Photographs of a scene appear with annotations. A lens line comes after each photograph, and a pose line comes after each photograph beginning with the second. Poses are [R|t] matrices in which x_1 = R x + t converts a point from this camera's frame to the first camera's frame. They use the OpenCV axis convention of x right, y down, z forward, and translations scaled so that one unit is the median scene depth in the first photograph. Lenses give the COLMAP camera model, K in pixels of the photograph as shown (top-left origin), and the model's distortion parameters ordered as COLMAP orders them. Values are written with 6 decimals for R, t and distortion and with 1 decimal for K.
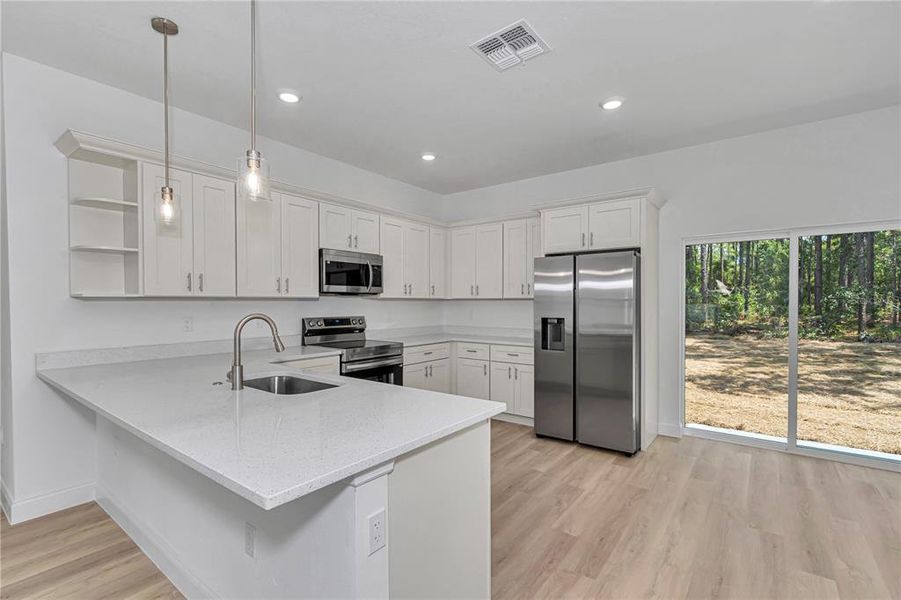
lens RADIAL K [[413.4, 0, 446.0], [0, 413.4, 304.0], [0, 0, 1]] dist [0.011161, -0.002895]
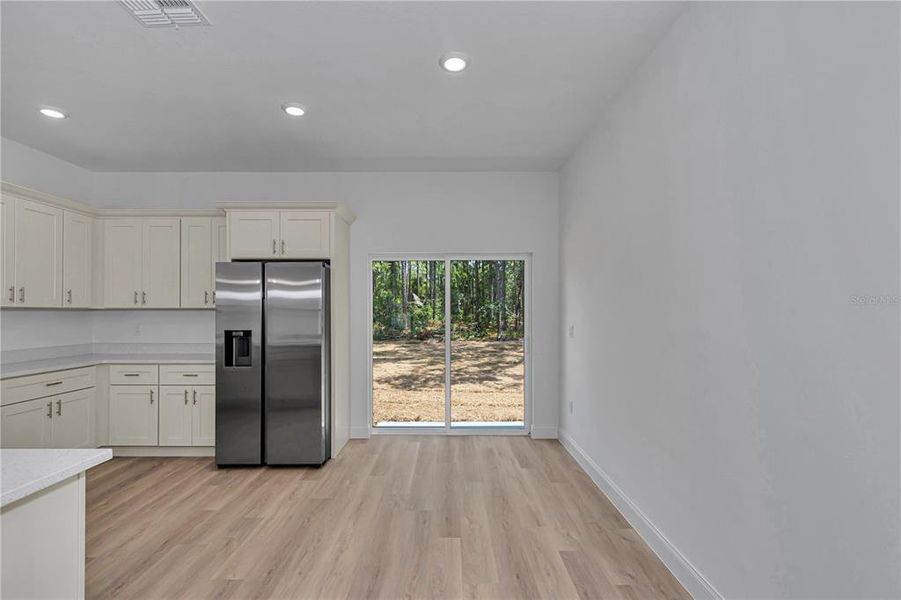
lens RADIAL K [[413.4, 0, 443.1], [0, 413.4, 300.0], [0, 0, 1]] dist [0.011161, -0.002895]
pose [[0.801447, 0.016586, 0.597836, 0.075438], [0.003657, 0.999461, -0.032632, -0.000650], [-0.598055, 0.028339, 0.800954, 0.013144]]
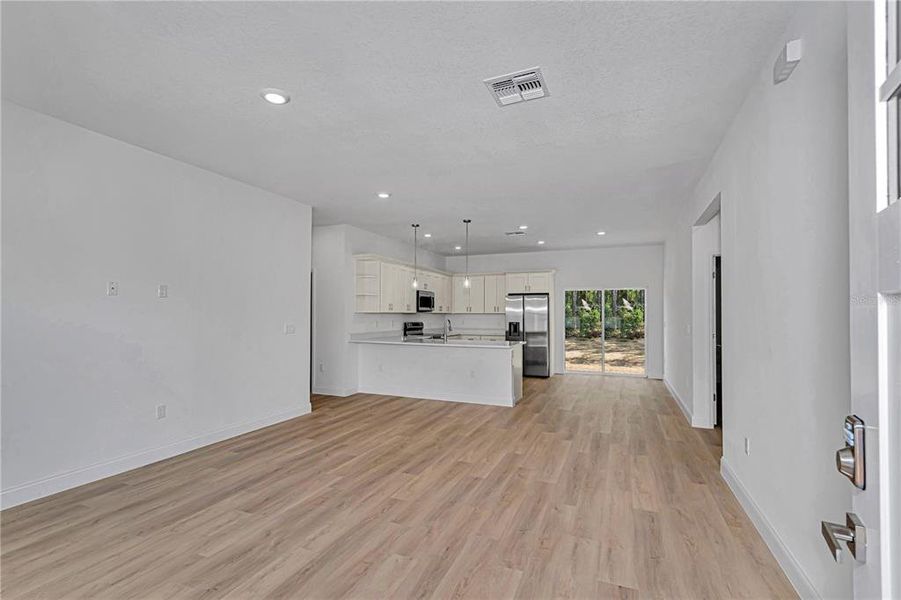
lens RADIAL K [[413.4, 0, 451.2], [0, 413.4, 304.4], [0, 0, 1]] dist [0.011161, -0.002895]
pose [[0.964567, 0.010873, 0.263615, -0.671046], [-0.002923, 0.999530, -0.030531, 0.005362], [-0.263823, 0.028679, 0.964145, -1.101876]]
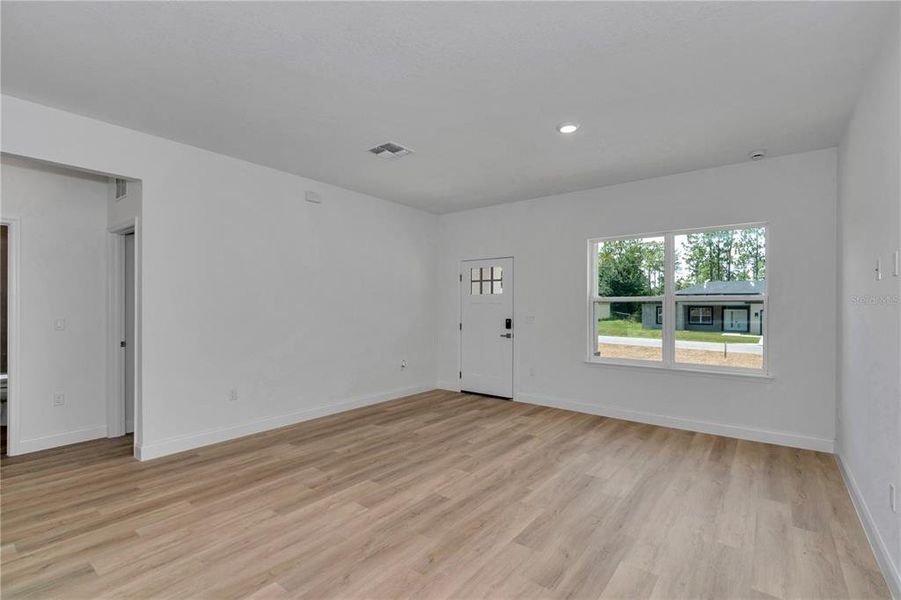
lens RADIAL K [[413.4, 0, 445.3], [0, 413.4, 303.4], [0, 0, 1]] dist [0.011161, -0.002895]
pose [[-0.999912, -0.002157, 0.013112, -0.536745], [-0.002189, 0.999995, -0.002445, -0.002284], [-0.013107, -0.002473, -0.999911, 0.489285]]
